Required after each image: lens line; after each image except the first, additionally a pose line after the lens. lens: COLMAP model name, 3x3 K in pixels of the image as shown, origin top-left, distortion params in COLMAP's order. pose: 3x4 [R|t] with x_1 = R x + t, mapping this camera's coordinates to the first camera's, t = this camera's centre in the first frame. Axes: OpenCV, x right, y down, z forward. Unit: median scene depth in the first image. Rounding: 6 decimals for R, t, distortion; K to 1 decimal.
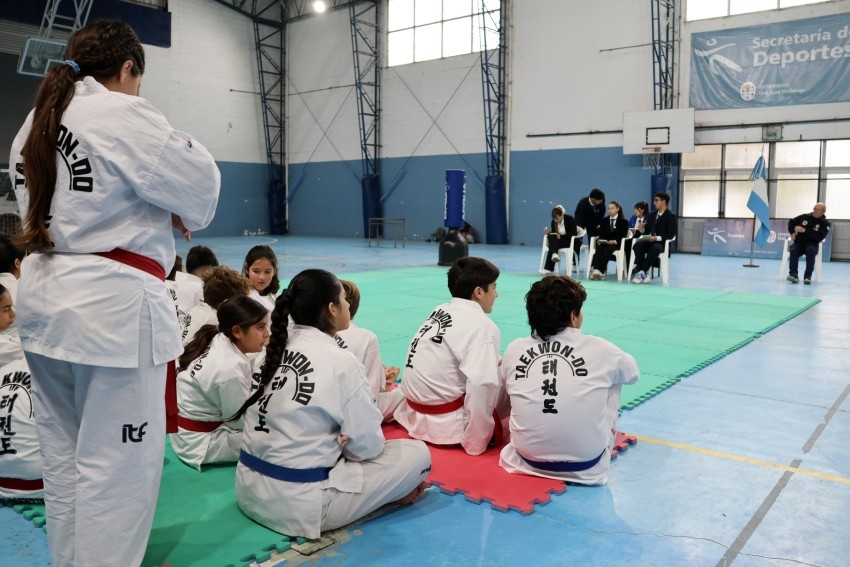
lens RADIAL K [[839.6, 0, 425.0], [0, 839.6, 283.5], [0, 0, 1]] dist [-0.114047, 0.212833]
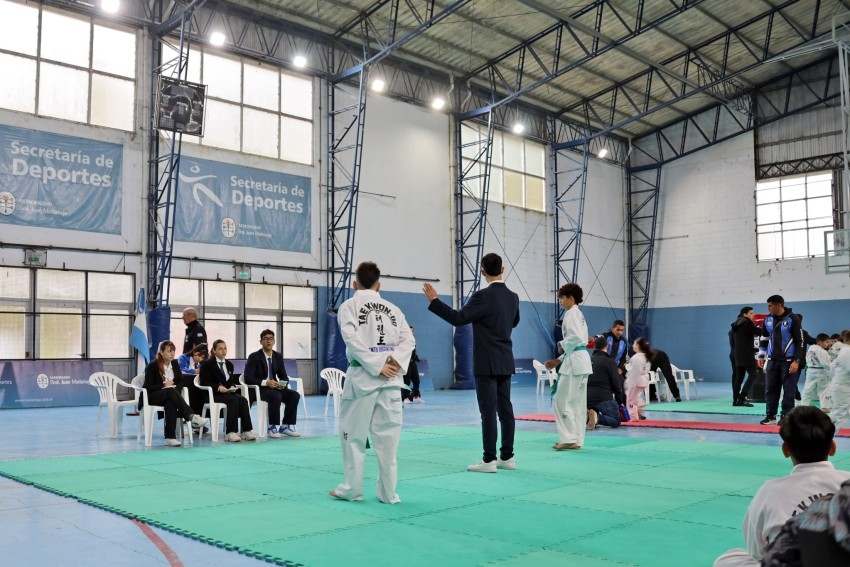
lens RADIAL K [[996.1, 0, 425.0], [0, 996.1, 283.5], [0, 0, 1]] dist [-0.013767, 0.251874]
pose [[0.099925, 0.056677, 0.993380, -0.556979], [0.081156, 0.994586, -0.064909, -0.058201], [-0.991680, 0.087105, 0.094784, 0.519666]]
